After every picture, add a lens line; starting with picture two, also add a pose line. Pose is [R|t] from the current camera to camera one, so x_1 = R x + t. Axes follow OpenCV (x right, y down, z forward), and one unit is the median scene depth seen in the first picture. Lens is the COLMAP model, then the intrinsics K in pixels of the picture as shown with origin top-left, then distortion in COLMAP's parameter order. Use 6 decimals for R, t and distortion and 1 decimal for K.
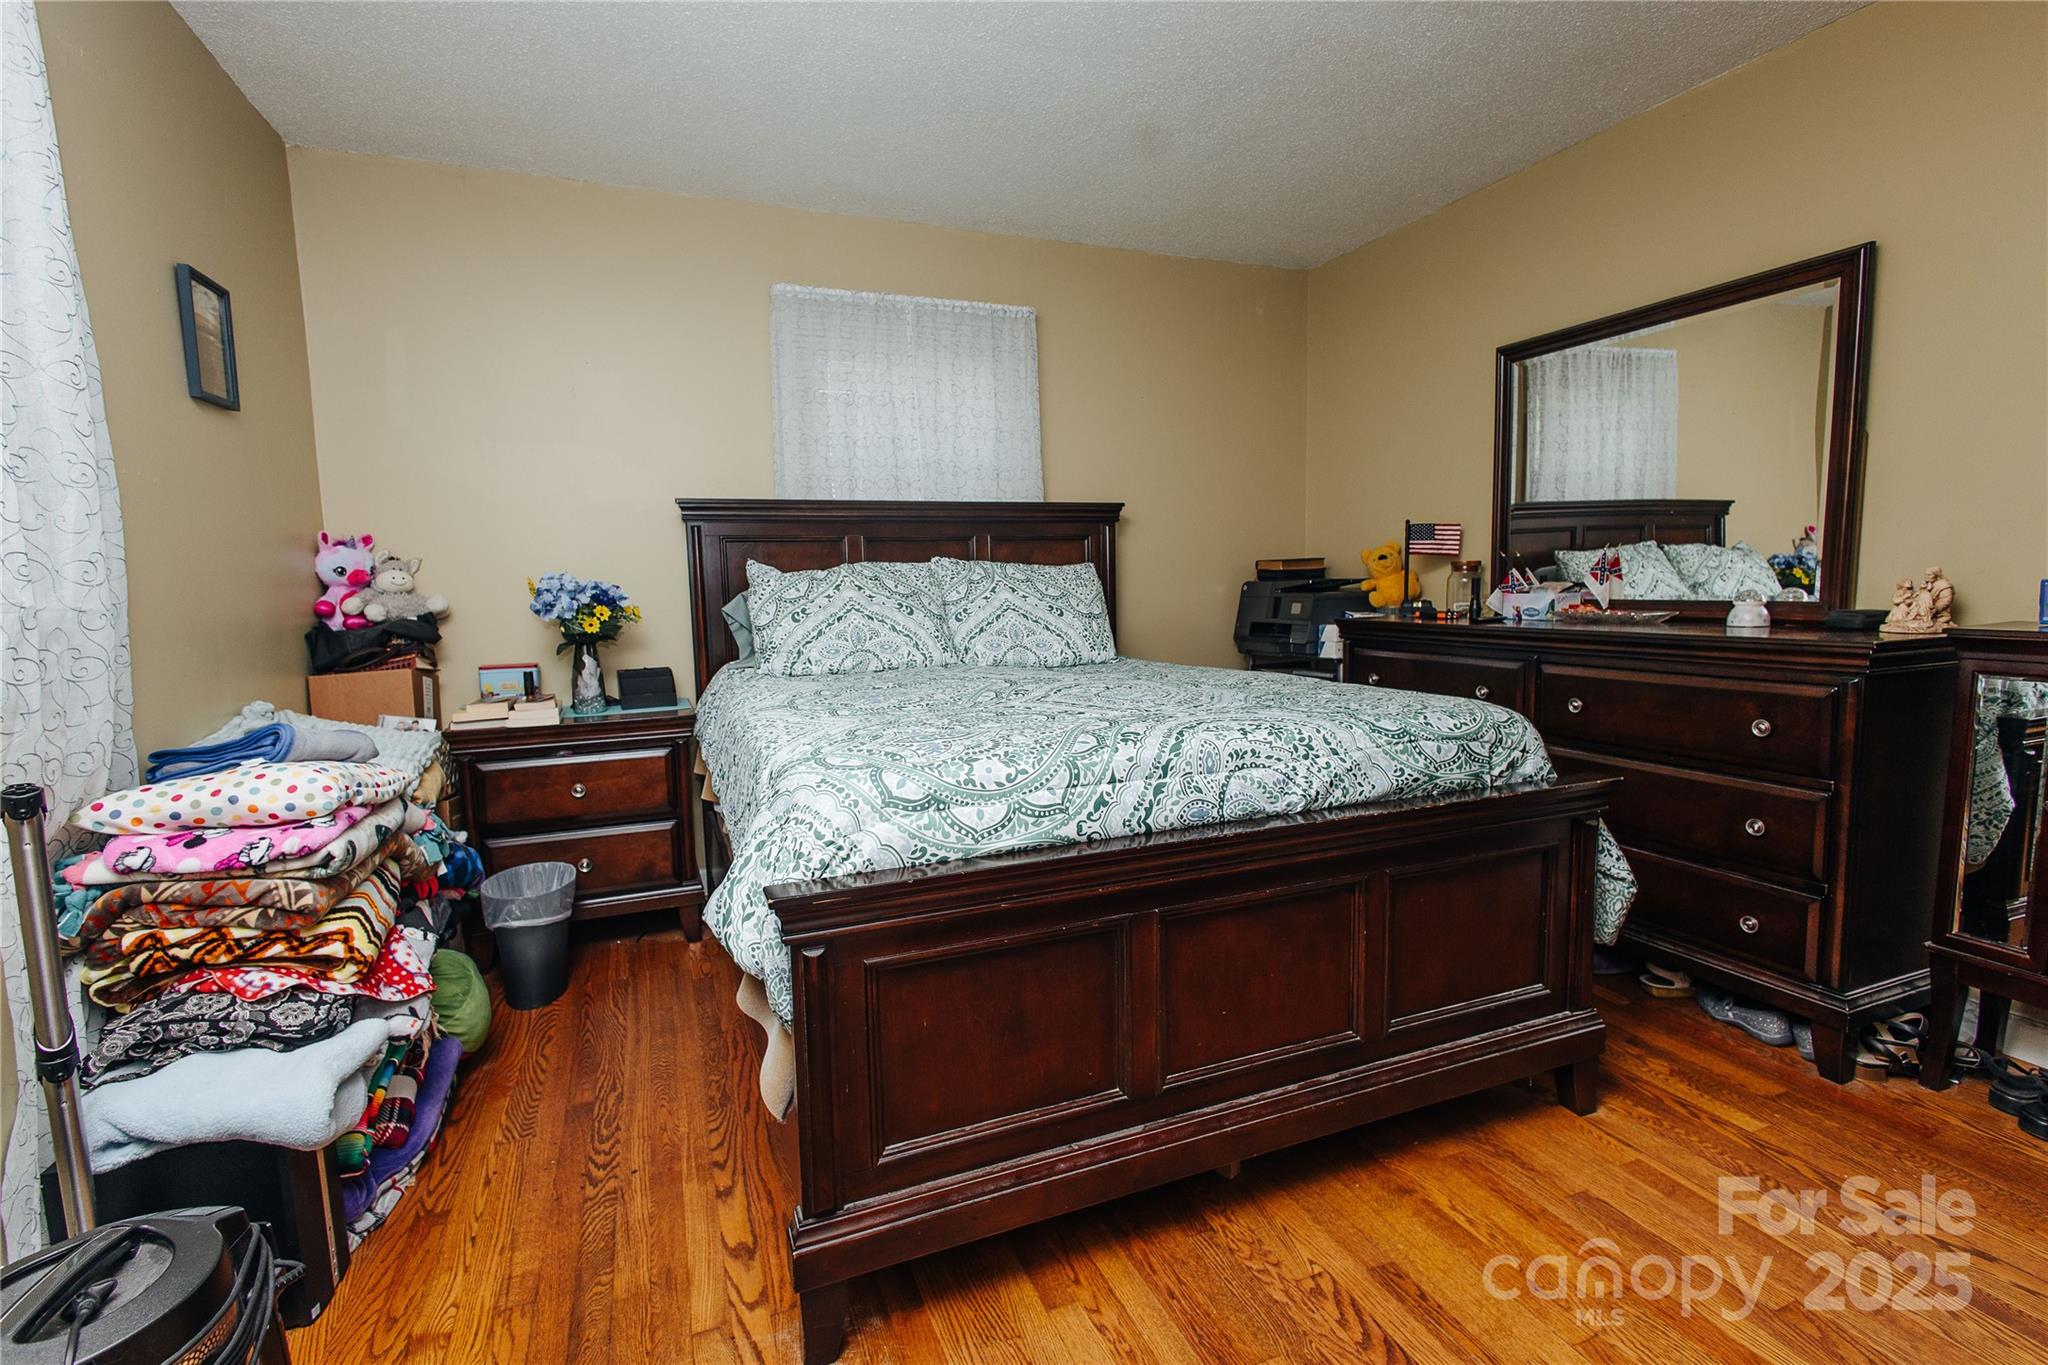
lens RADIAL K [[937.0, 0, 1024.0], [0, 937.0, 684.8], [0, 0, 1]] dist [0.014465, -0.004574]
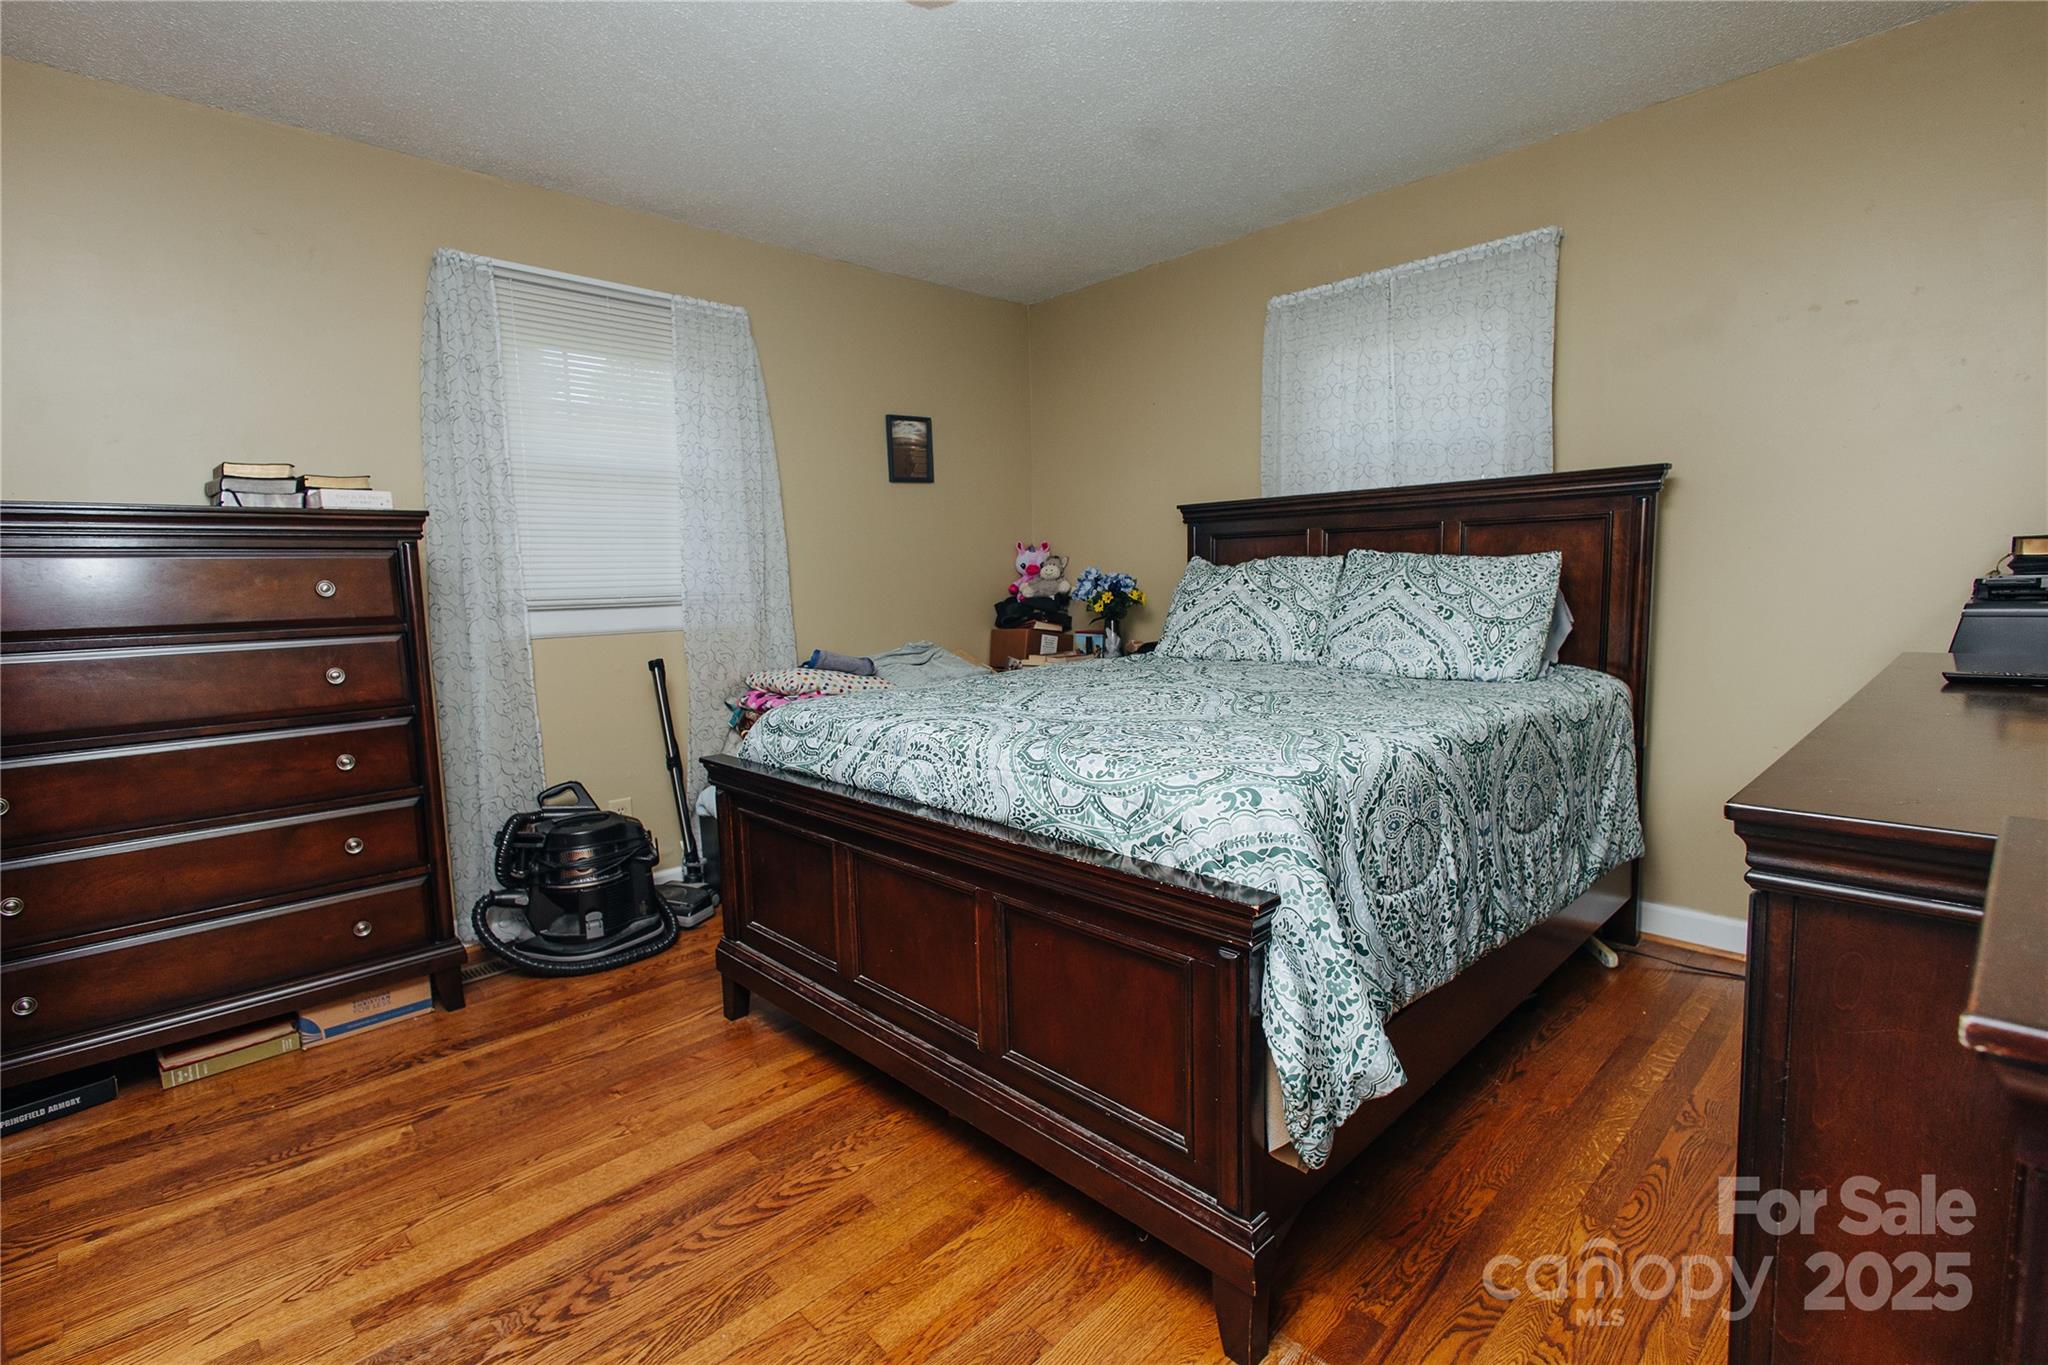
lens RADIAL K [[937.0, 0, 1017.7], [0, 937.0, 681.4], [0, 0, 1]] dist [0.014465, -0.004574]
pose [[0.379246, 0.119408, -0.917559, 1.258687], [-0.086791, 0.991857, 0.093204, -0.119064], [0.921216, 0.044289, 0.386521, 0.613945]]
